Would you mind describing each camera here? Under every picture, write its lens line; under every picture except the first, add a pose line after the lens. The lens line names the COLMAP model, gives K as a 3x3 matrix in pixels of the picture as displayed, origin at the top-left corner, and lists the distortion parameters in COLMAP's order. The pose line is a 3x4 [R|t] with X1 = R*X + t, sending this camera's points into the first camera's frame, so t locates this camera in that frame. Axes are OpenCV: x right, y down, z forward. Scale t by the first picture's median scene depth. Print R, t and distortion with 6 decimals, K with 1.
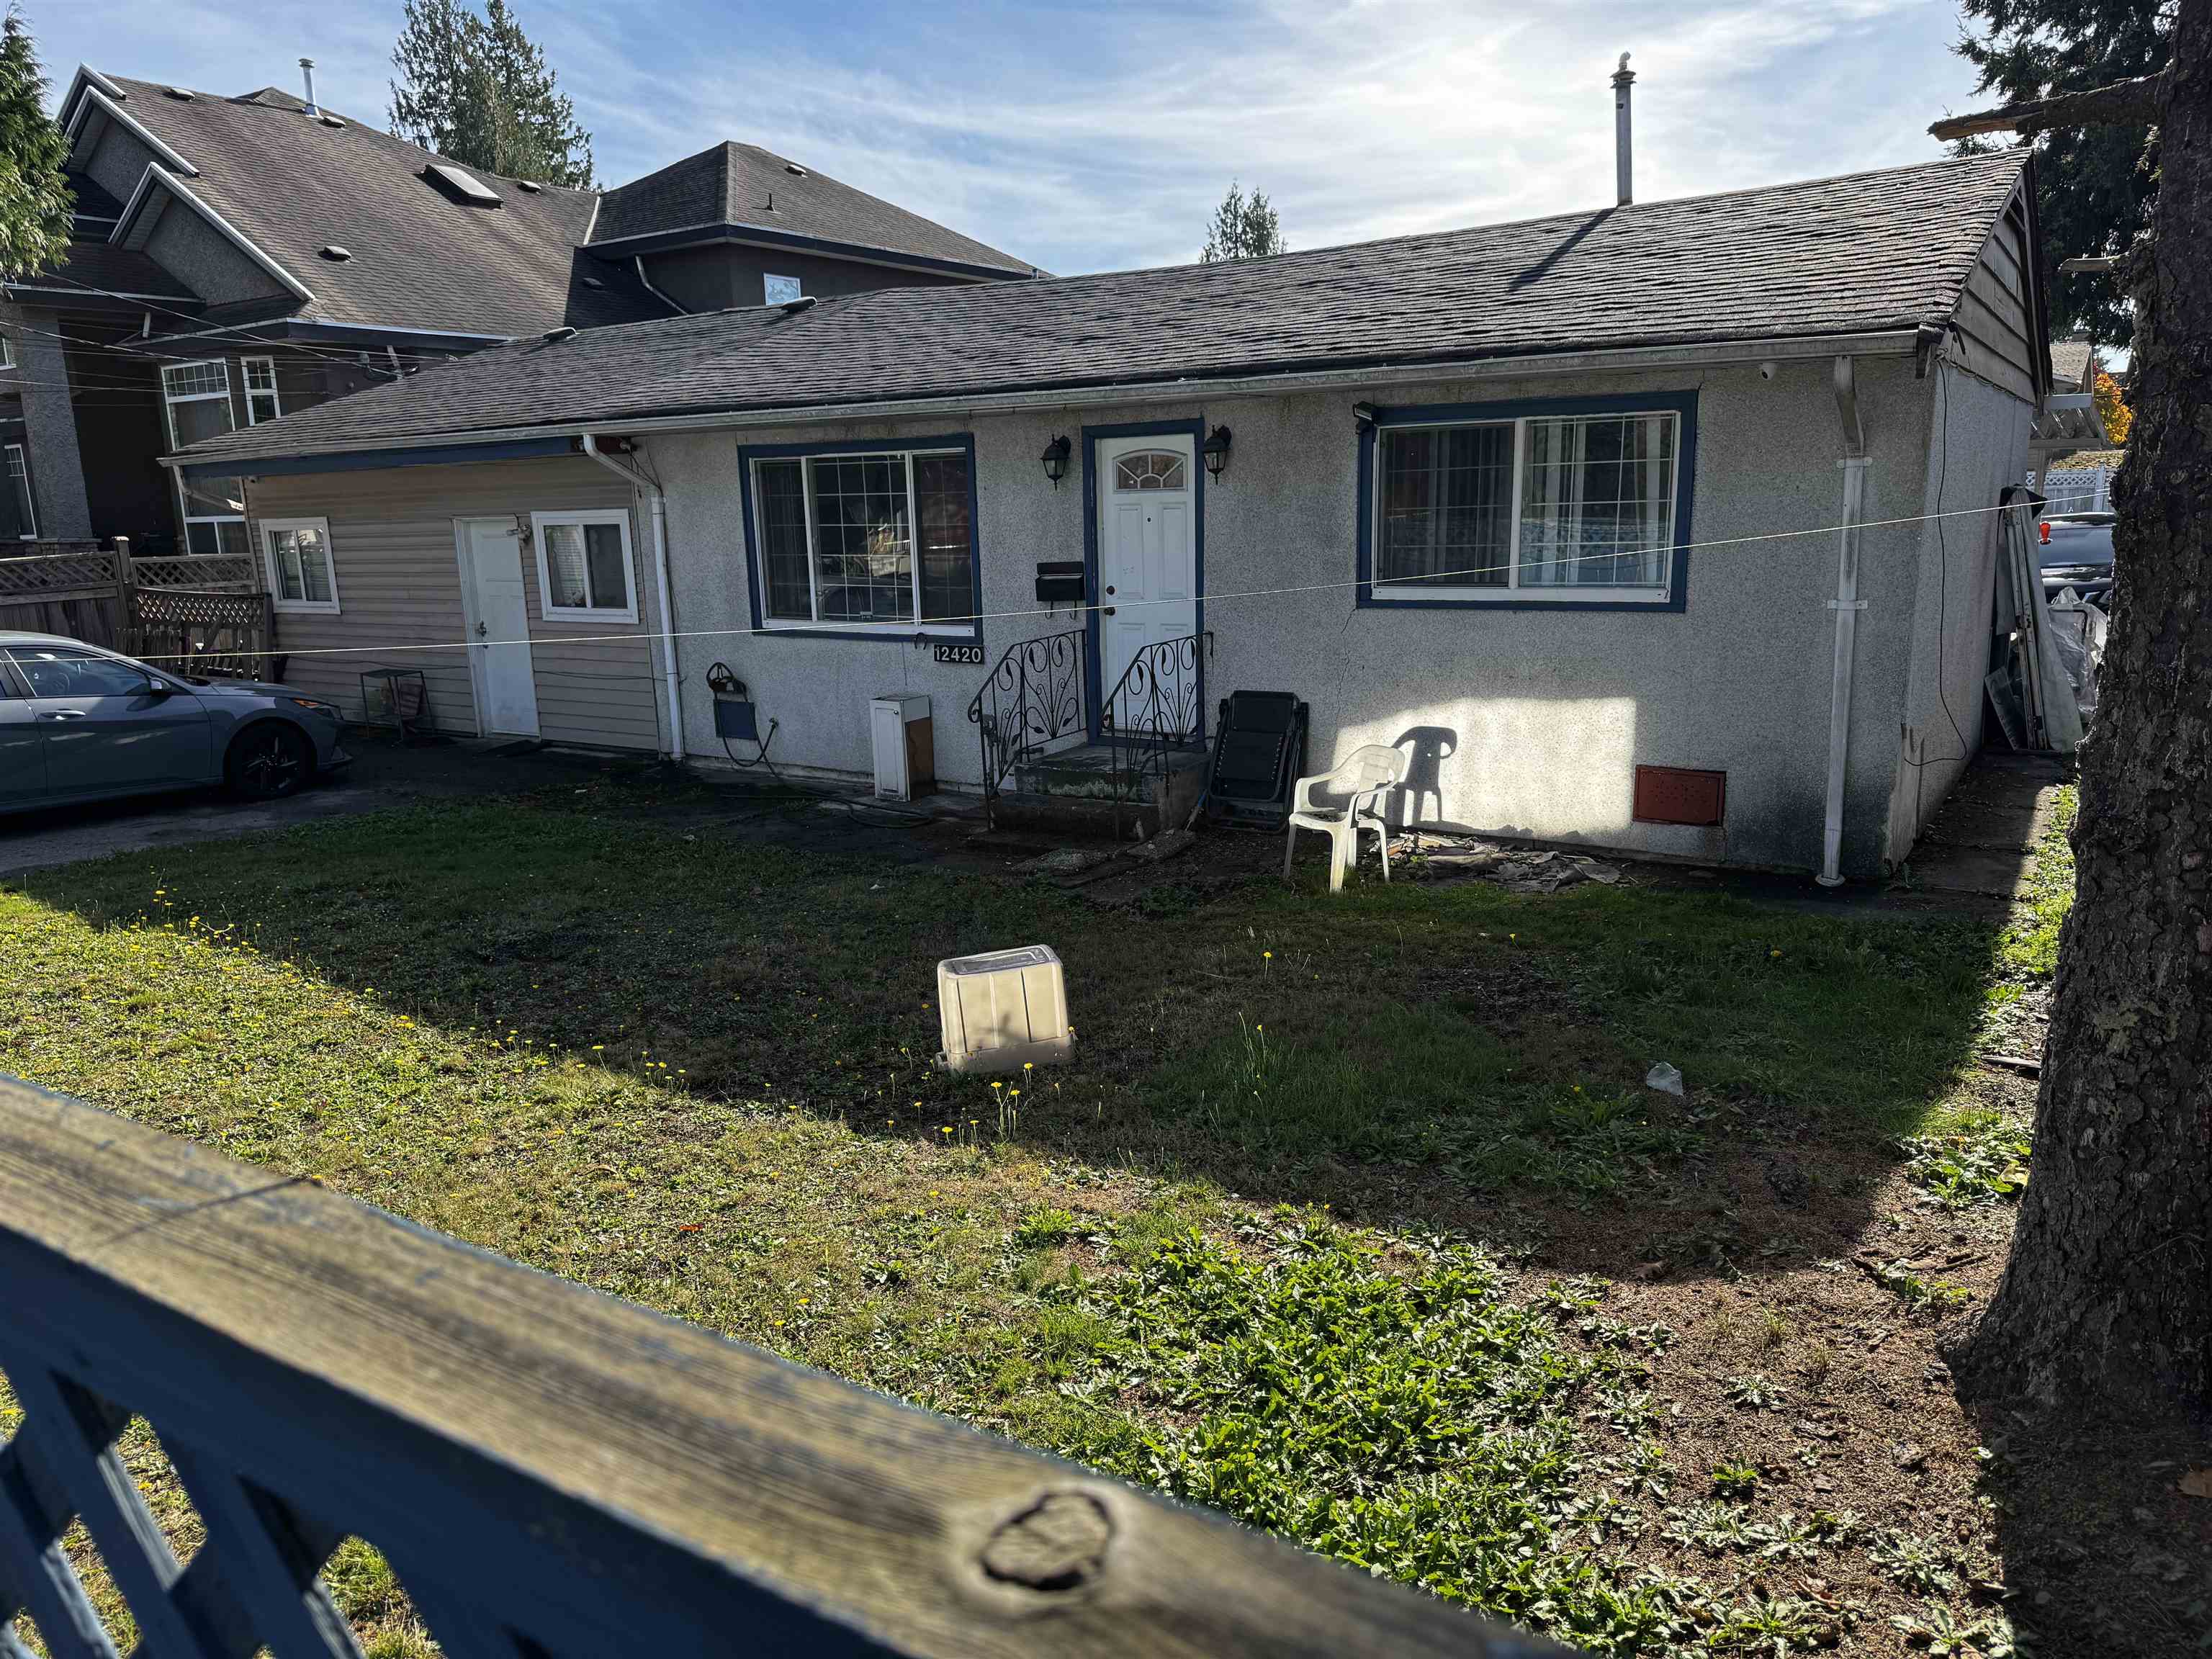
lens RADIAL K [[1538.4, 0, 1120.5], [0, 1538.4, 844.2], [0, 0, 1]] dist [0.040388, -0.049397]
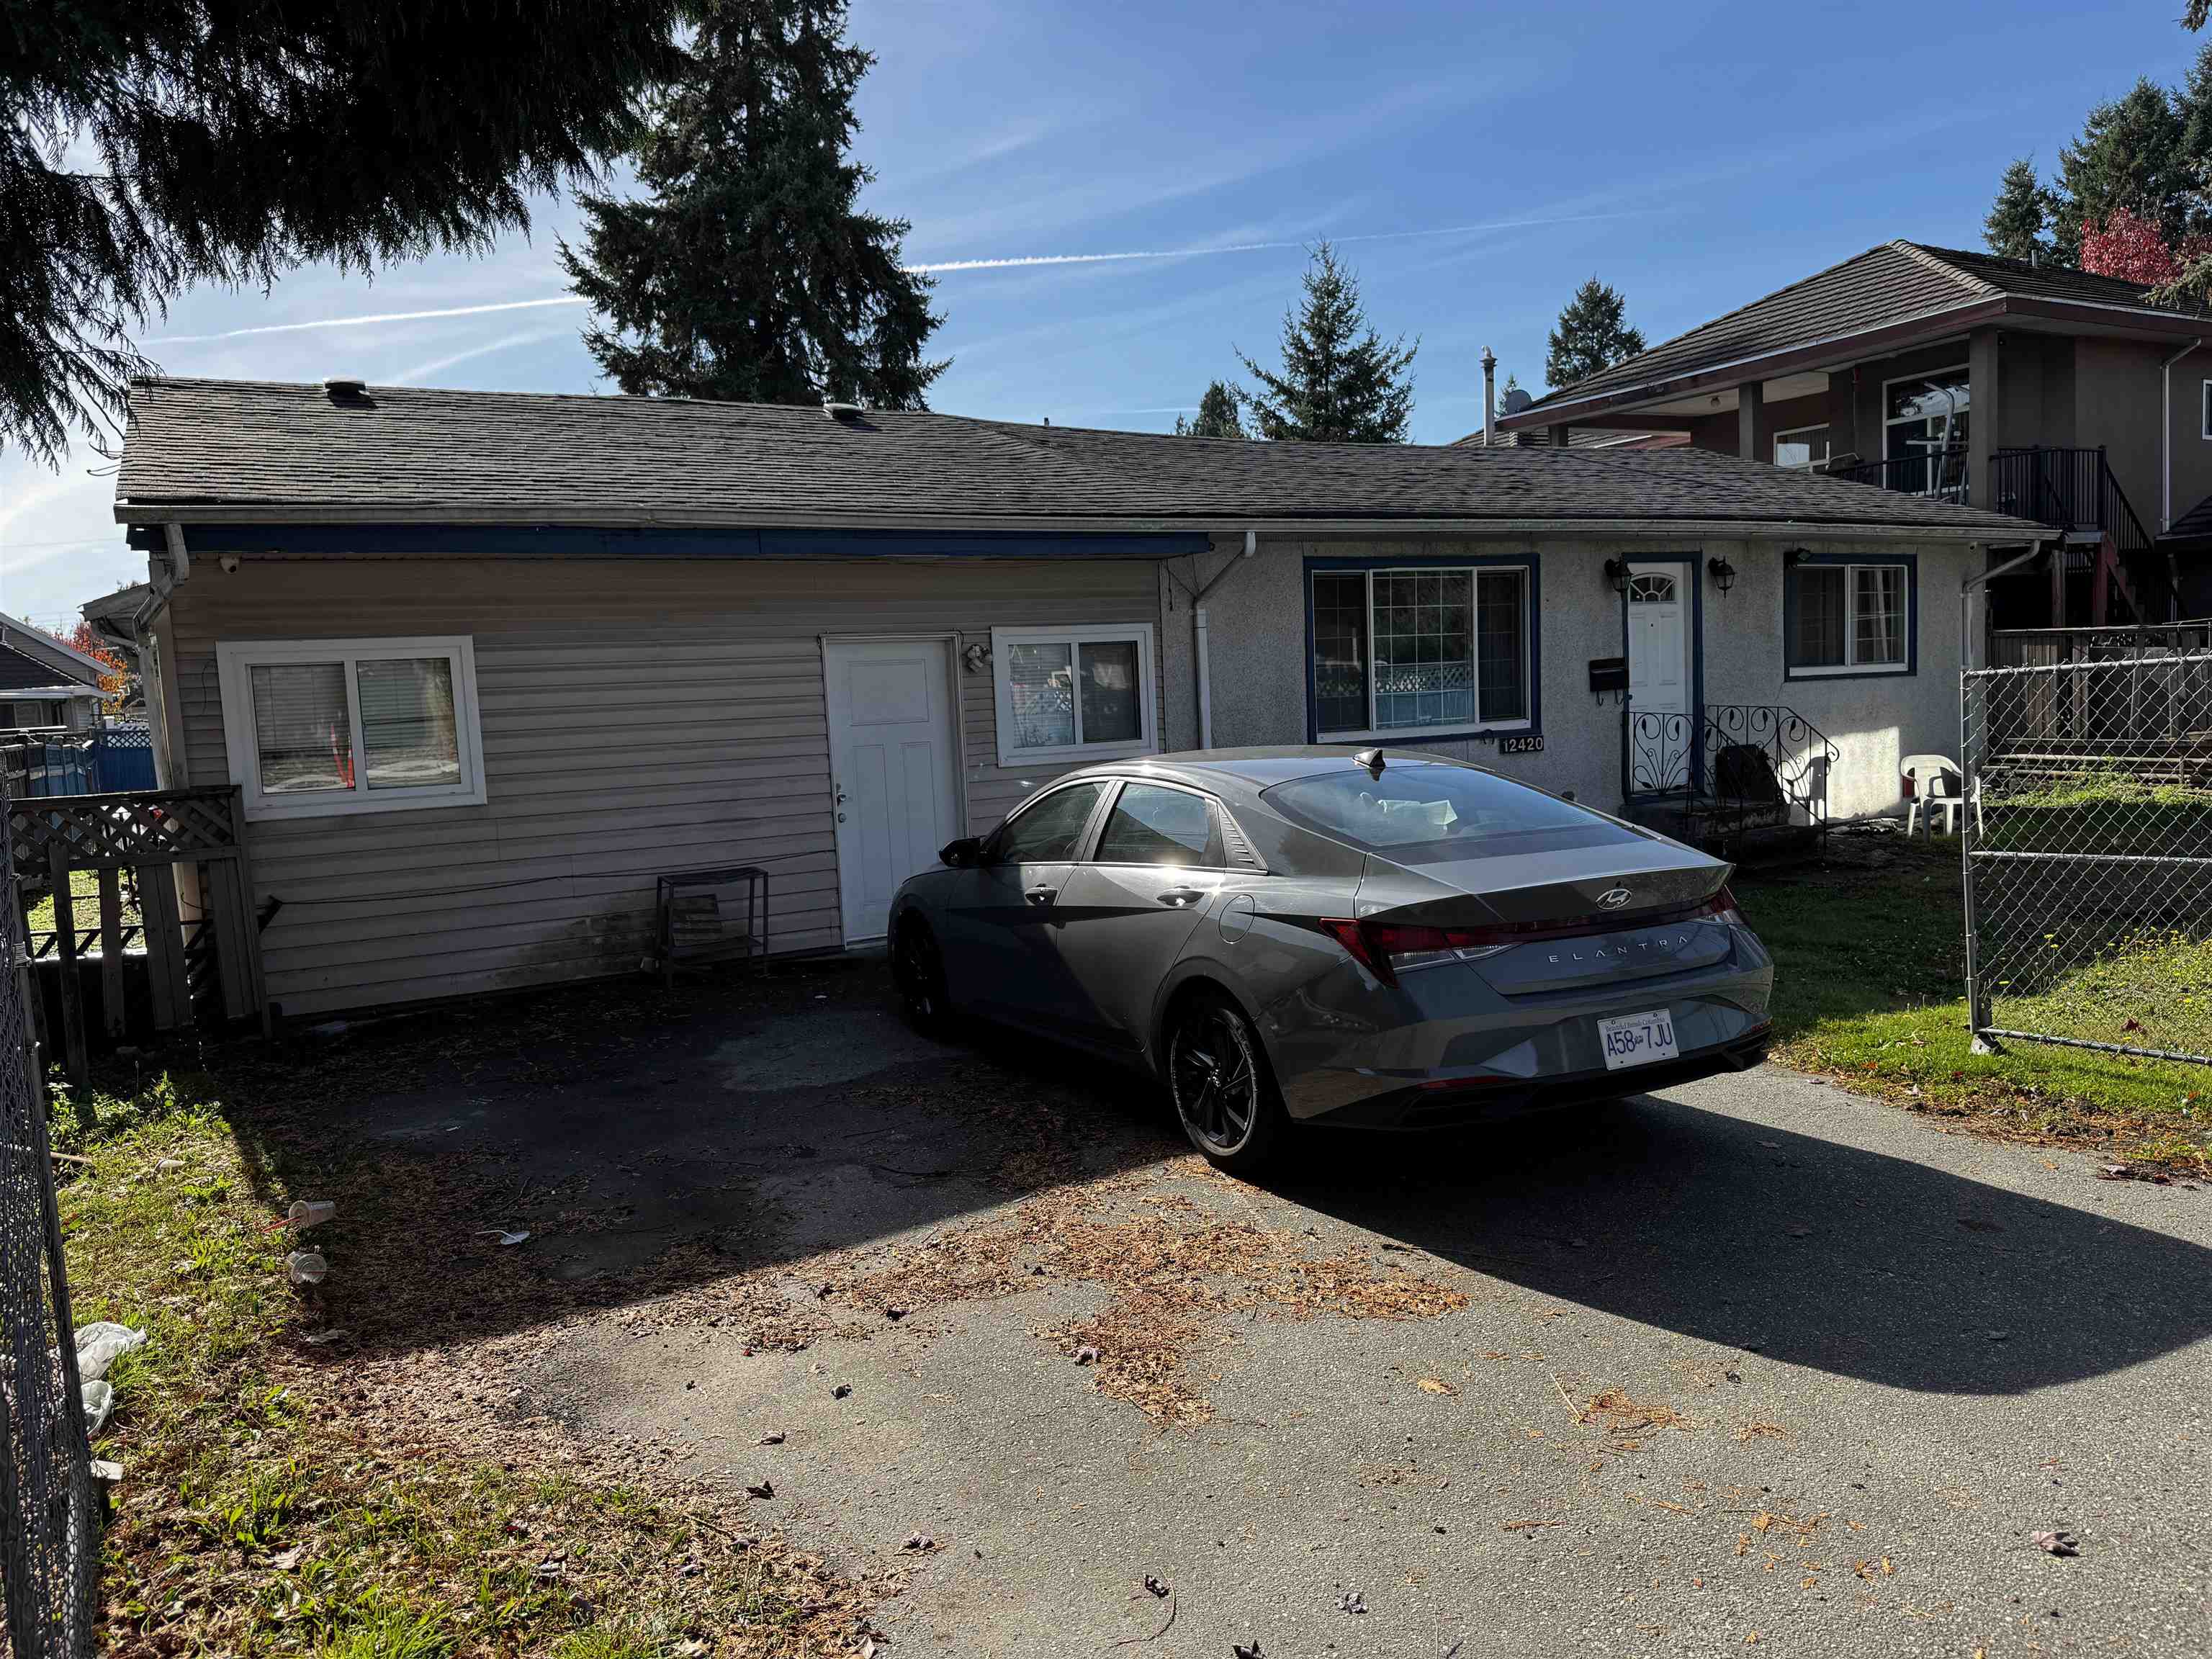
lens RADIAL K [[1538.4, 0, 1109.8], [0, 1538.4, 822.5], [0, 0, 1]] dist [0.040388, -0.049397]
pose [[0.487028, -0.074621, 0.870193, -1.489352], [0.224618, 0.973531, -0.042231, -0.106517], [-0.844008, 0.216029, 0.490899, 0.860278]]
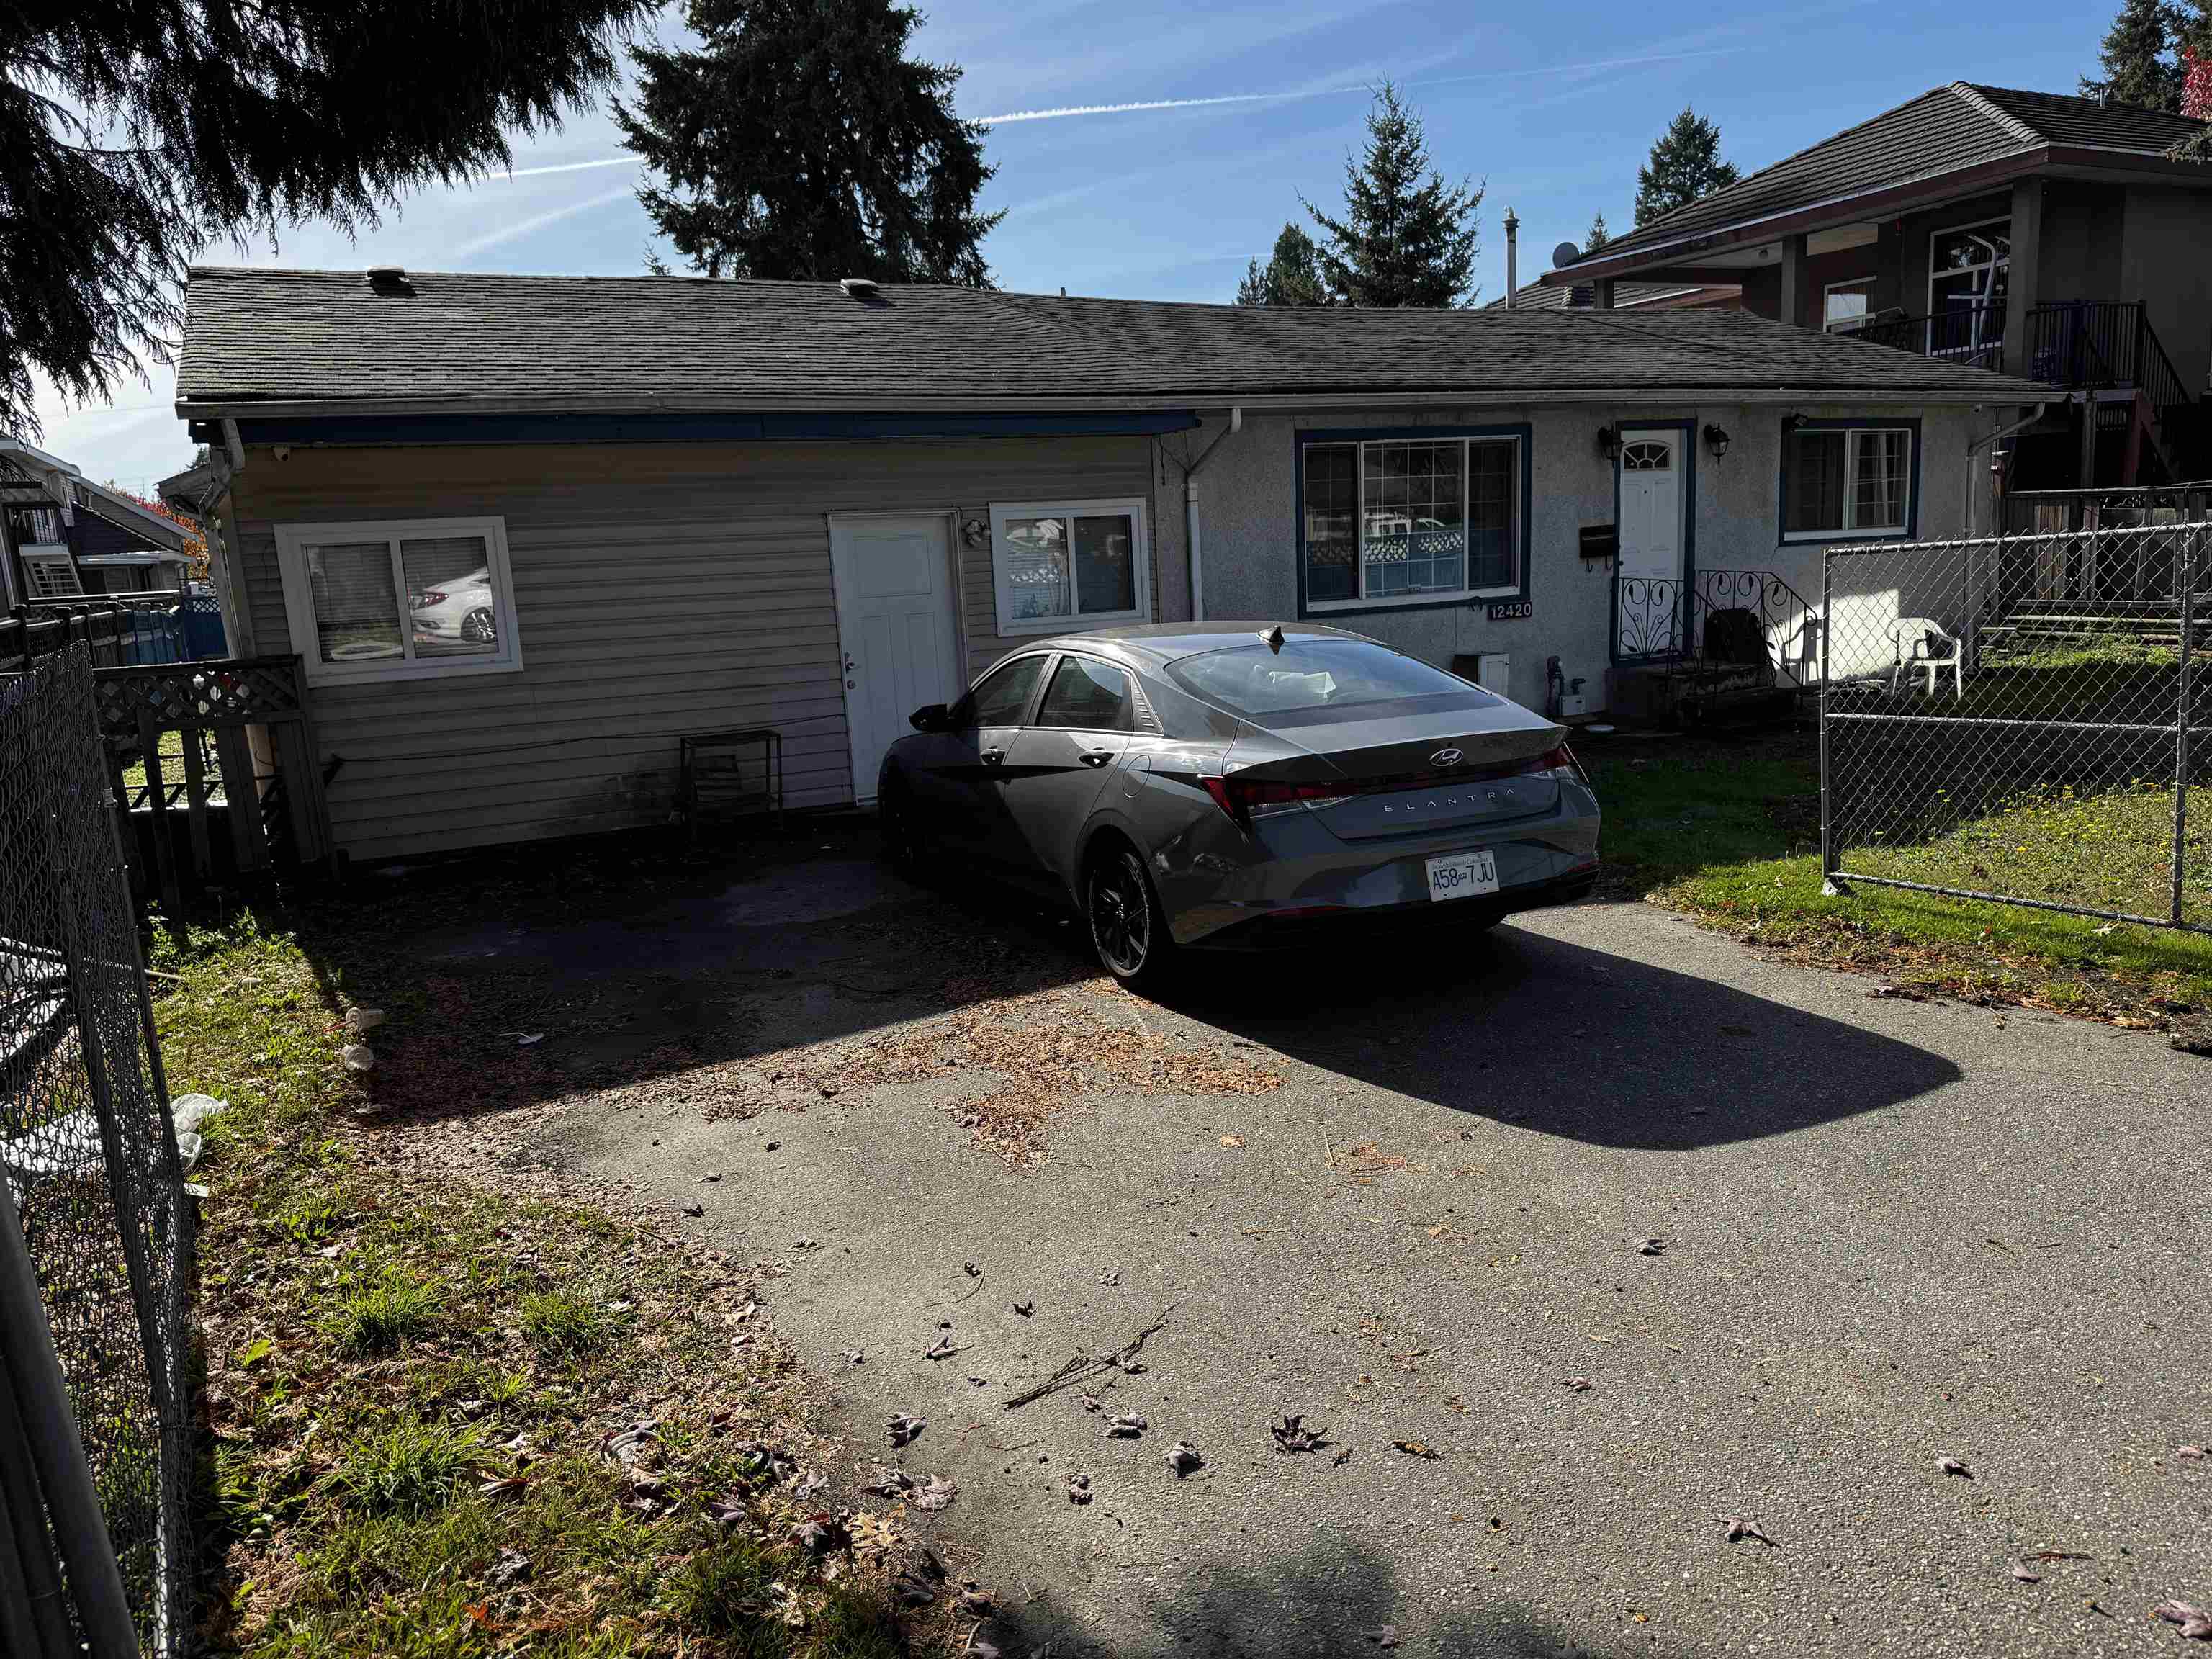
lens RADIAL K [[1538.4, 0, 1120.8], [0, 1538.4, 824.0], [0, 0, 1]] dist [0.040388, -0.049397]
pose [[0.521345, -0.152724, 0.839568, -1.531011], [0.224736, 0.973695, 0.037569, -0.091784], [-0.823222, 0.169095, 0.541953, 0.765784]]
